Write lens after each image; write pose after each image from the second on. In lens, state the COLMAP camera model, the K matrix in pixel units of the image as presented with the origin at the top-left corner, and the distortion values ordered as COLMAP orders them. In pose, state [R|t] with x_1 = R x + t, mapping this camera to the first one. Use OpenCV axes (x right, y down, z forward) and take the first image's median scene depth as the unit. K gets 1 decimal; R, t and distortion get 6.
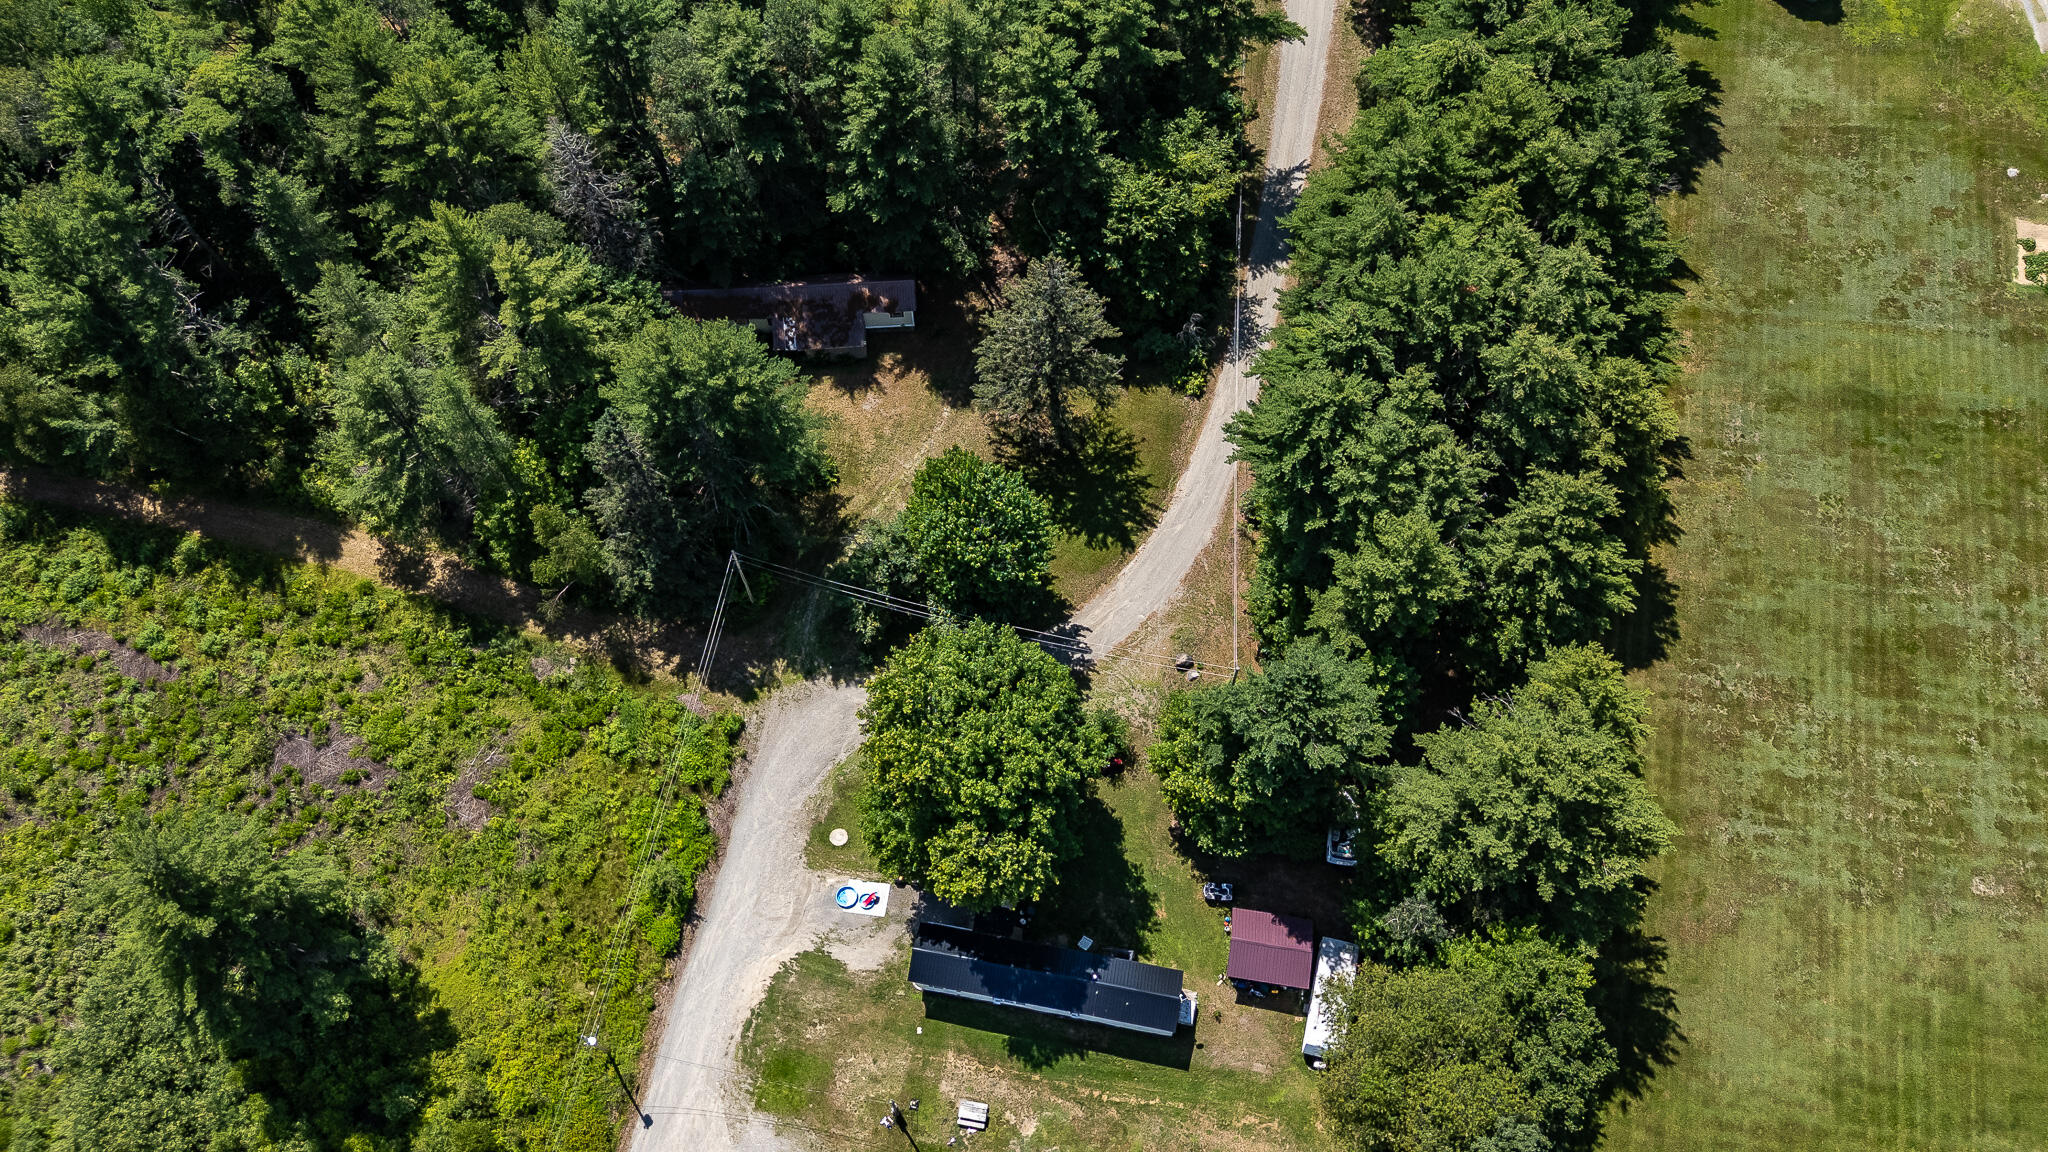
lens RADIAL K [[1489.8, 0, 1031.8], [0, 1489.8, 570.4], [0, 0, 1]] dist [0.053744, -0.054362]
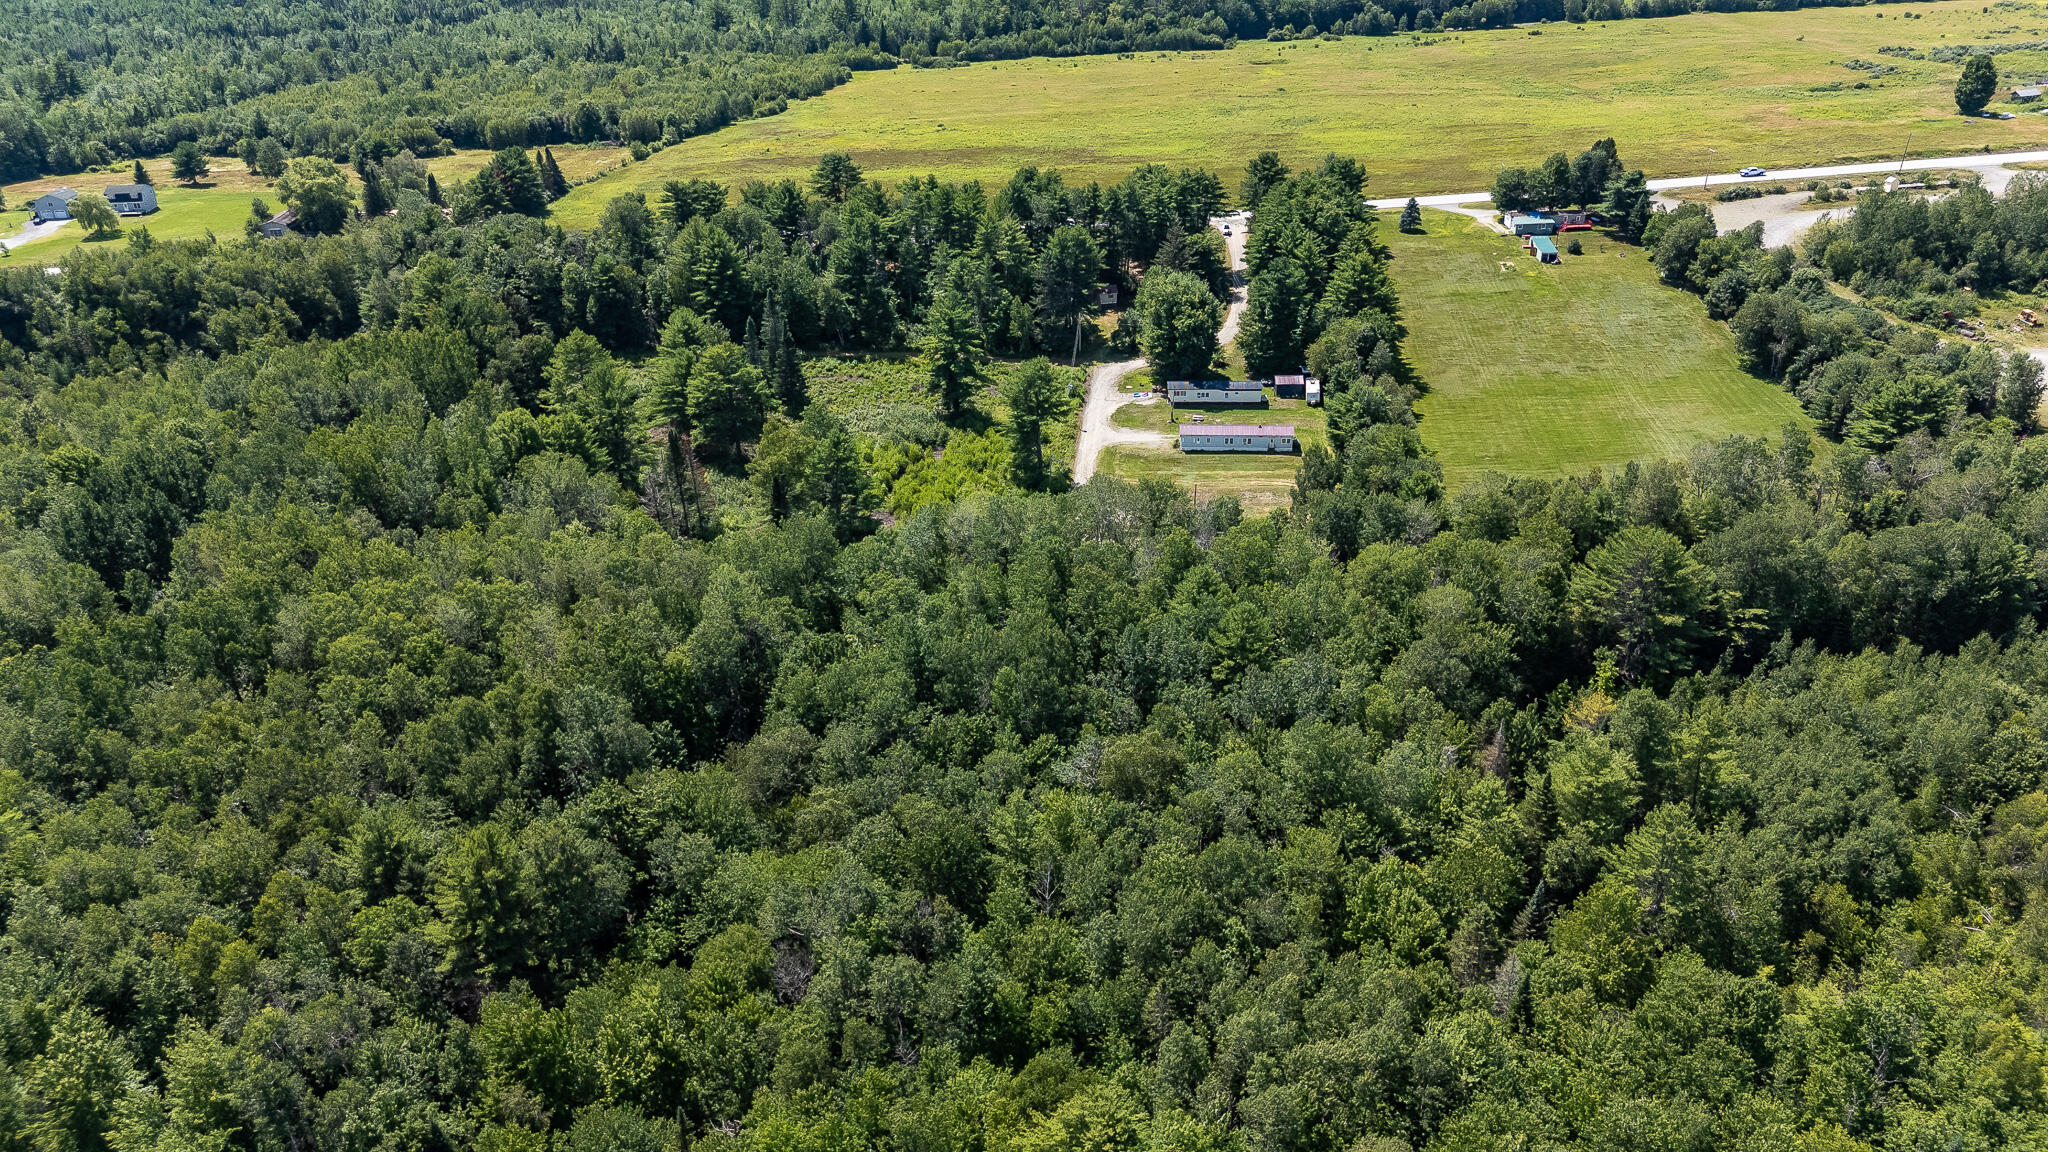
lens RADIAL K [[1510.2, 0, 1024.0], [0, 1510.2, 576.0], [0, 0, 1]] dist [0.070801, -0.063141]
pose [[0.994156, -0.066963, 0.084677, -0.601249], [0.103653, 0.811315, -0.575348, 2.116325], [-0.030173, 0.580762, 0.813514, -1.106860]]
